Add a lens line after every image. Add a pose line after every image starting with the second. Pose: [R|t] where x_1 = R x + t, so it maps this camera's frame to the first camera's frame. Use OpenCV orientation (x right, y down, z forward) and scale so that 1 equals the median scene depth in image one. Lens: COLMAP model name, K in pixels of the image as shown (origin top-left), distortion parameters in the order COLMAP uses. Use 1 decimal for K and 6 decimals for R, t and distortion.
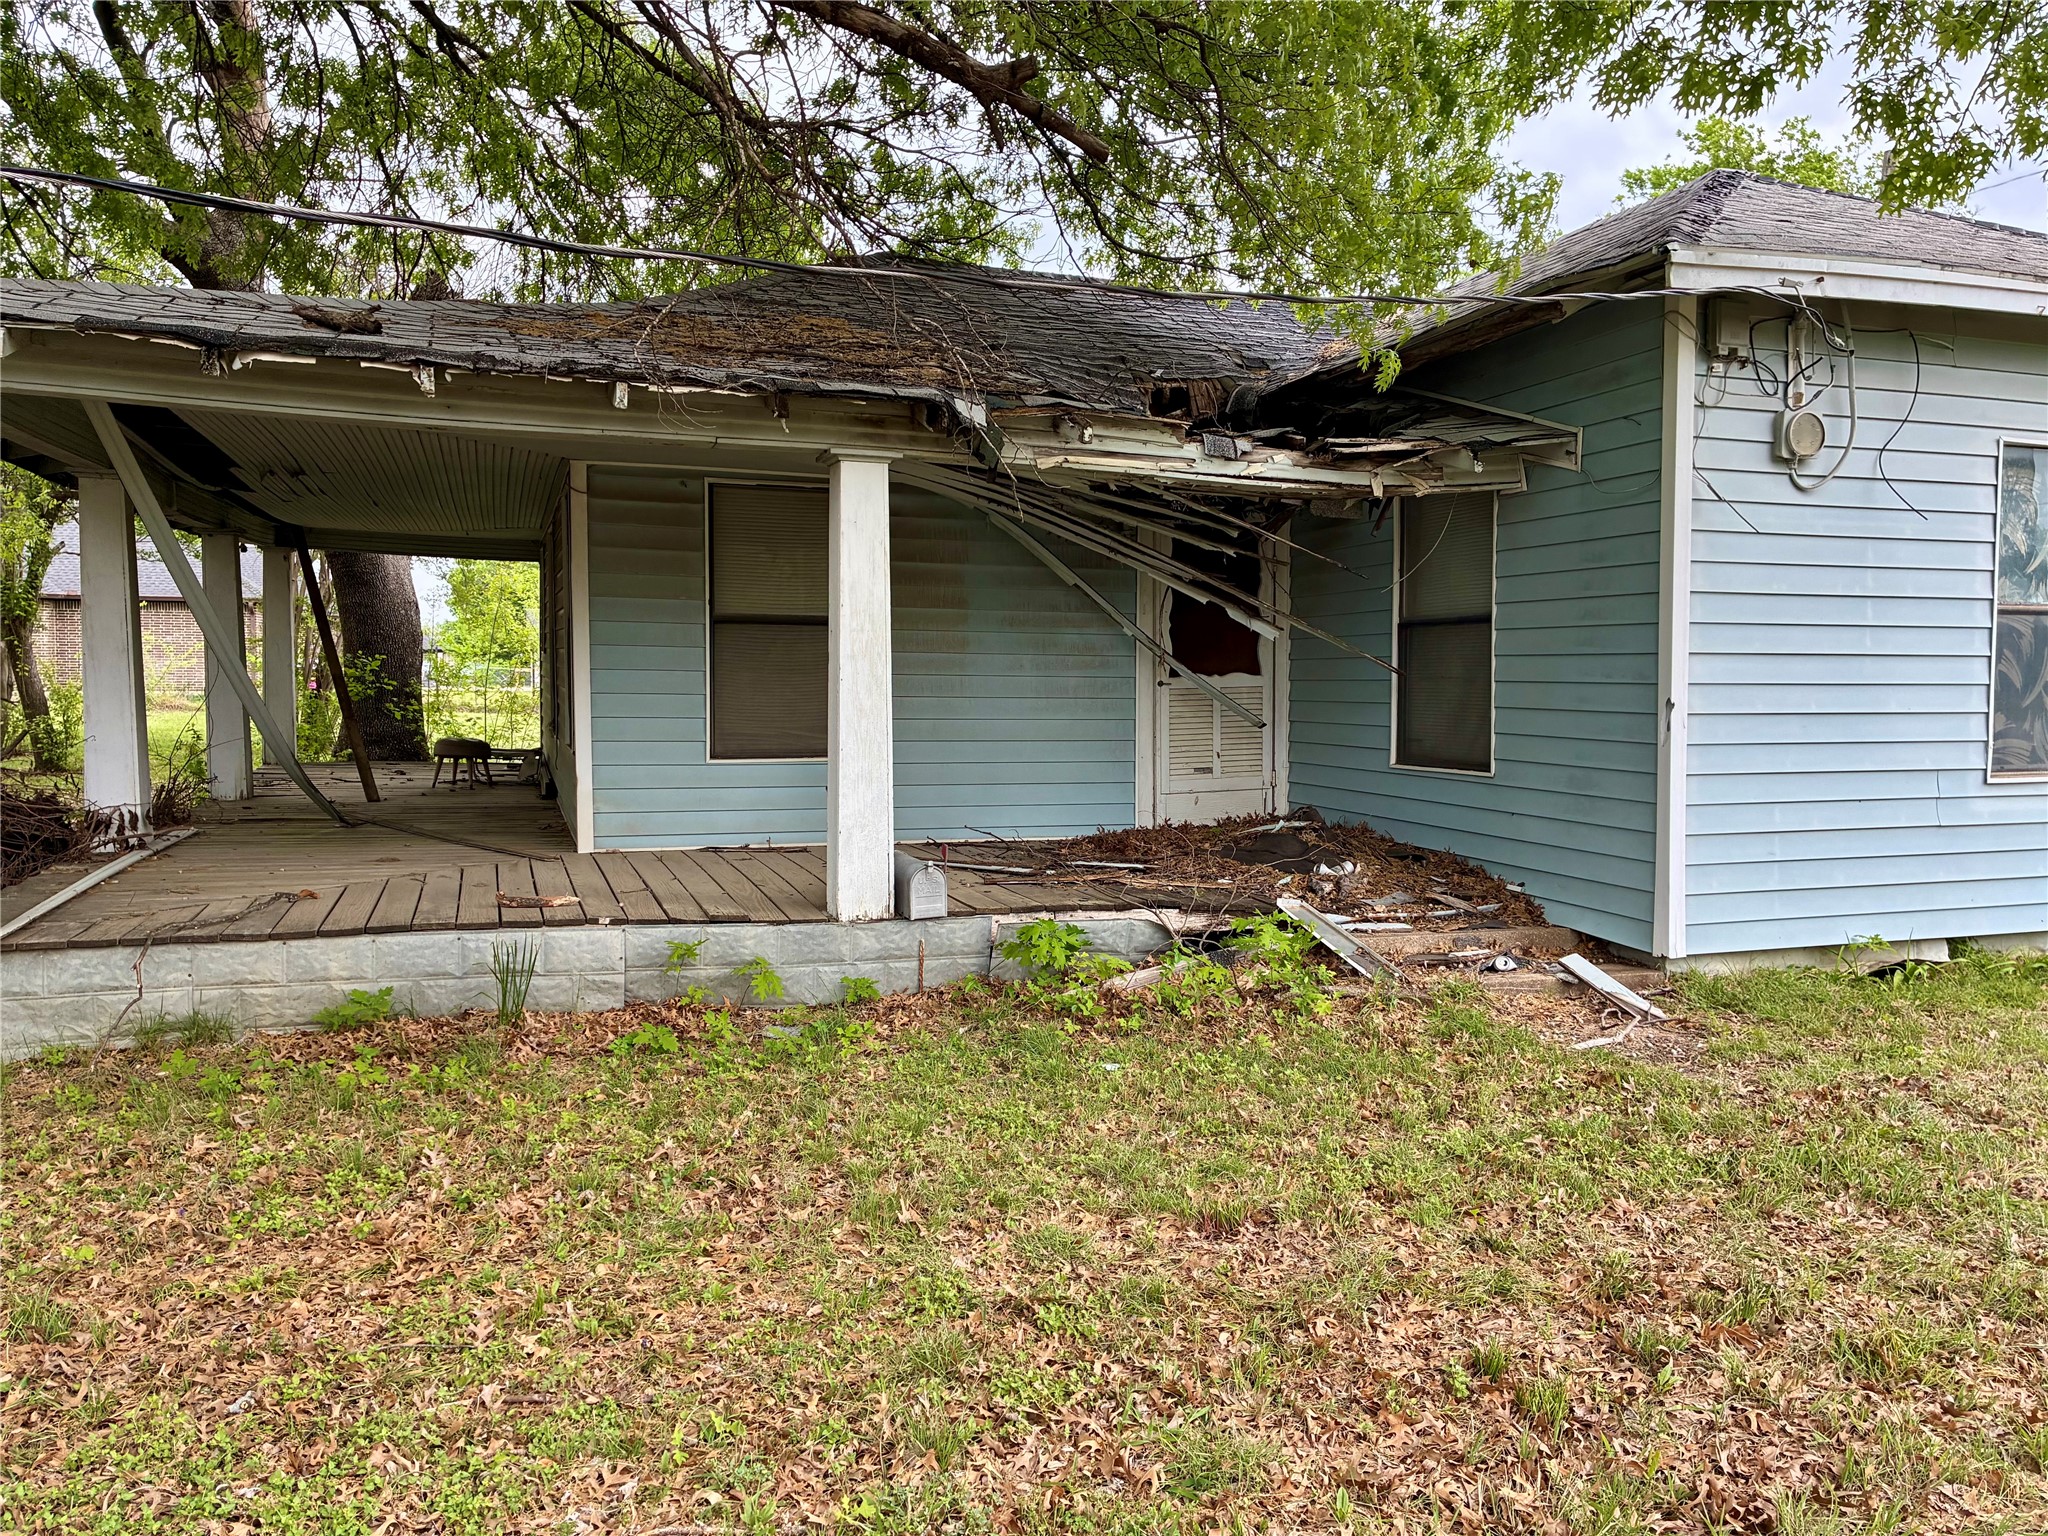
lens RADIAL K [[1573.2, 0, 1024.0], [0, 1573.2, 768.0], [0, 0, 1]] dist [0.107150, -0.181836]
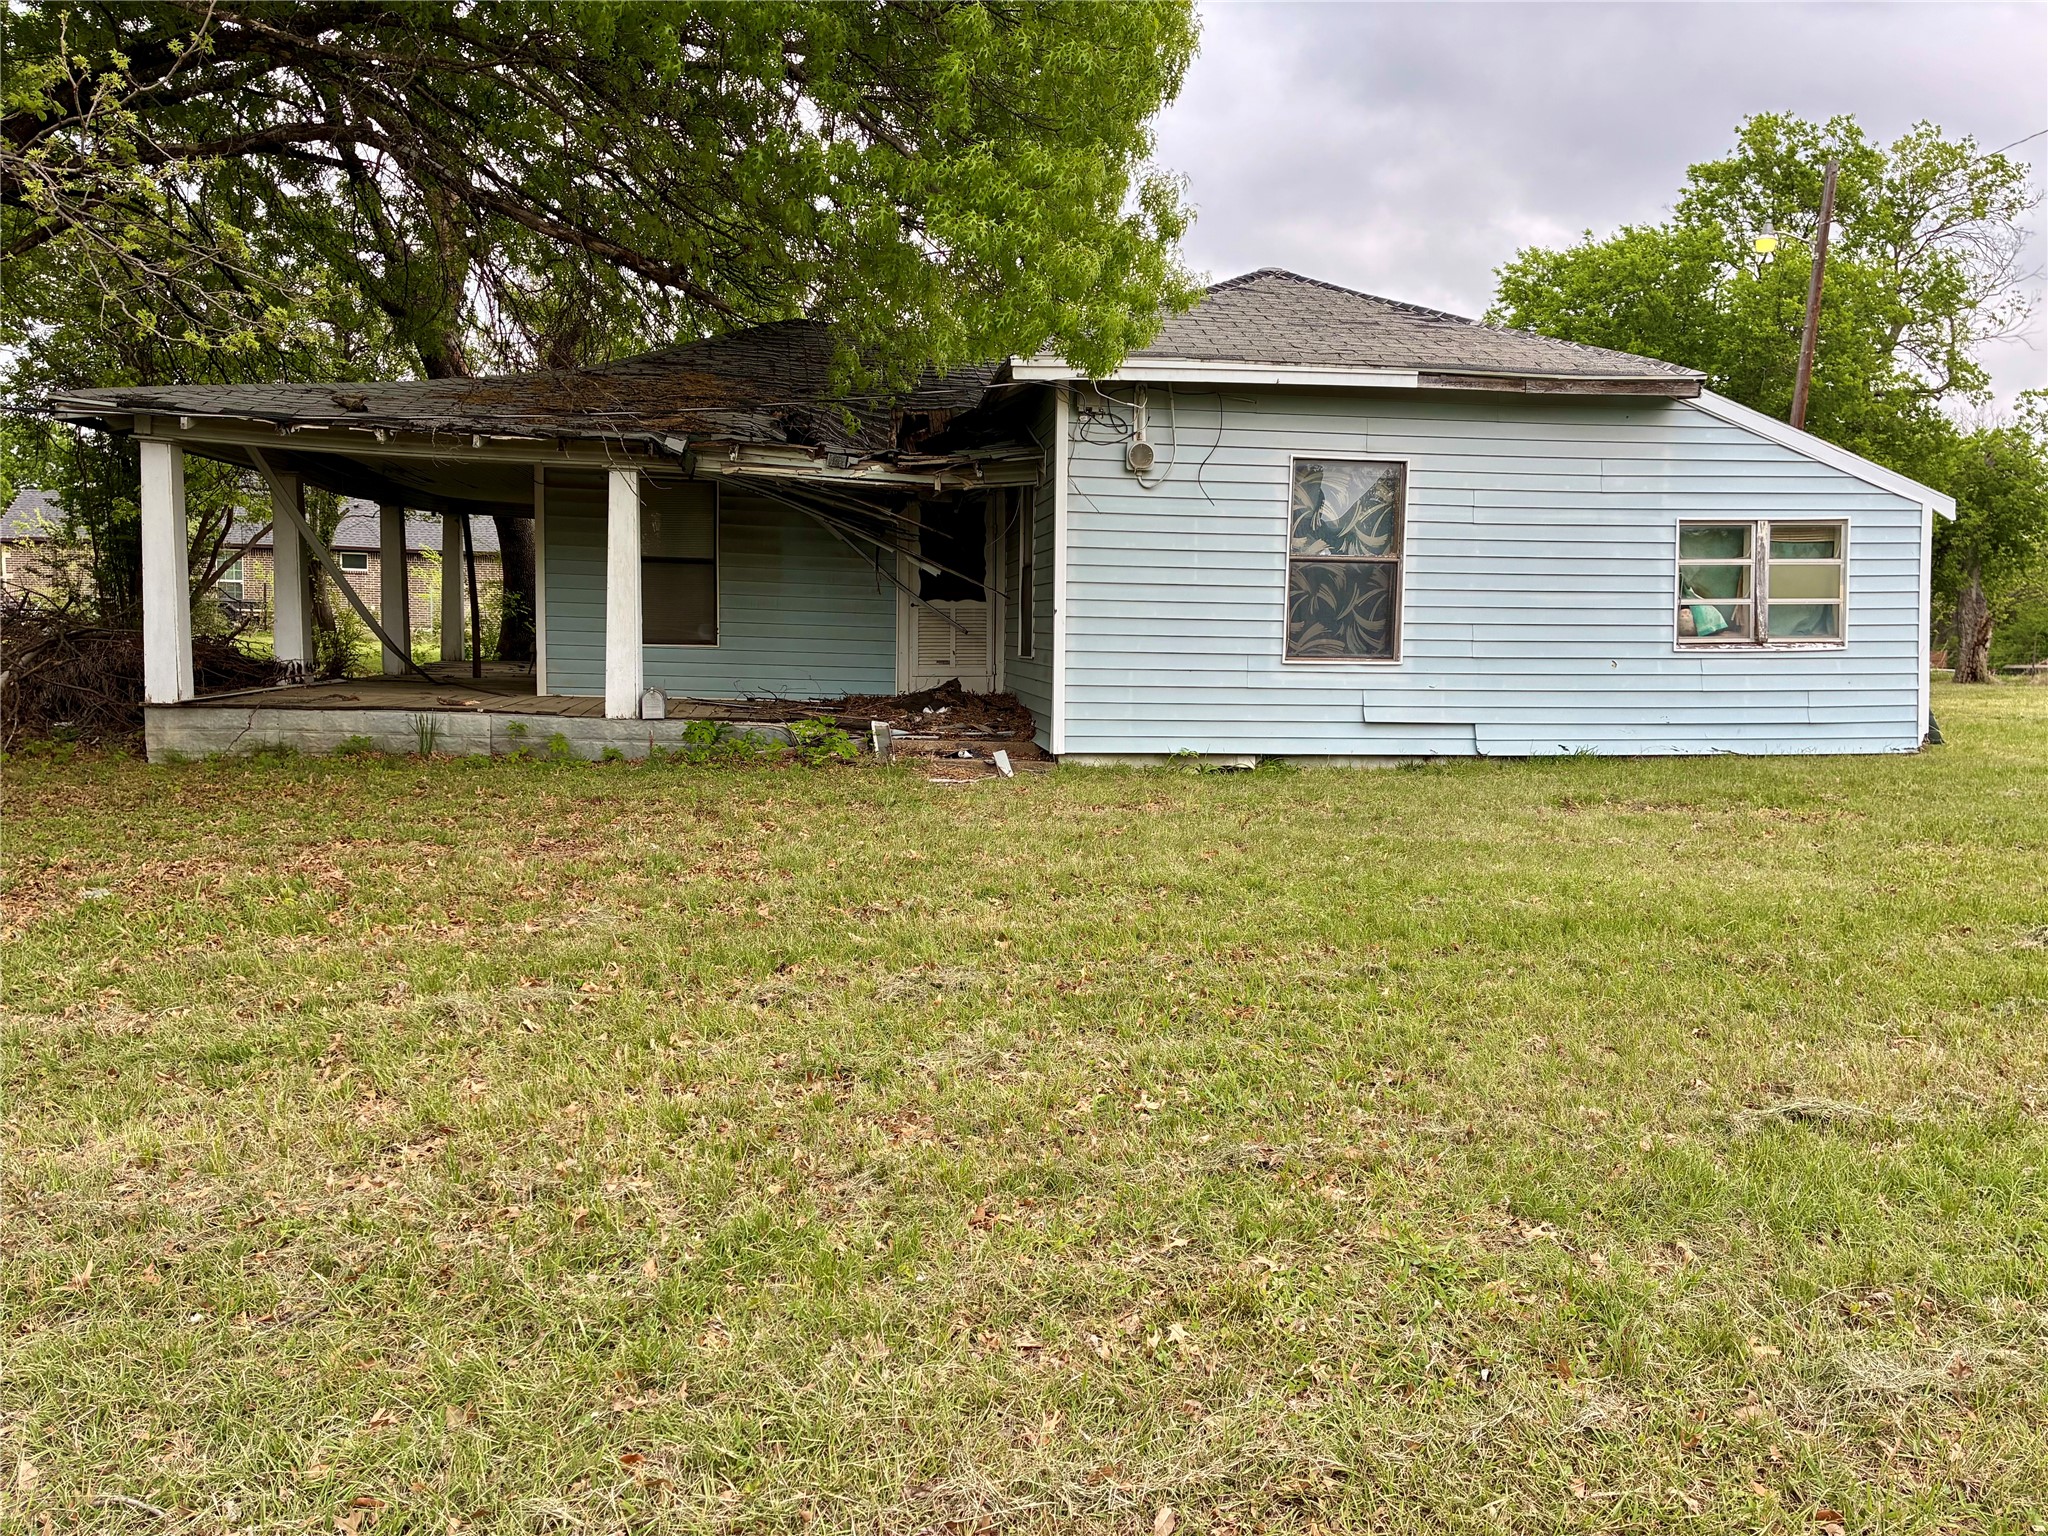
lens RADIAL K [[1573.2, 0, 1024.0], [0, 1573.2, 768.0], [0, 0, 1]] dist [0.107150, -0.181836]
pose [[0.981061, 0.032984, -0.190869, 0.691120], [-0.028585, 0.999260, 0.025754, 0.088834], [0.191577, -0.019810, 0.981278, -0.710066]]
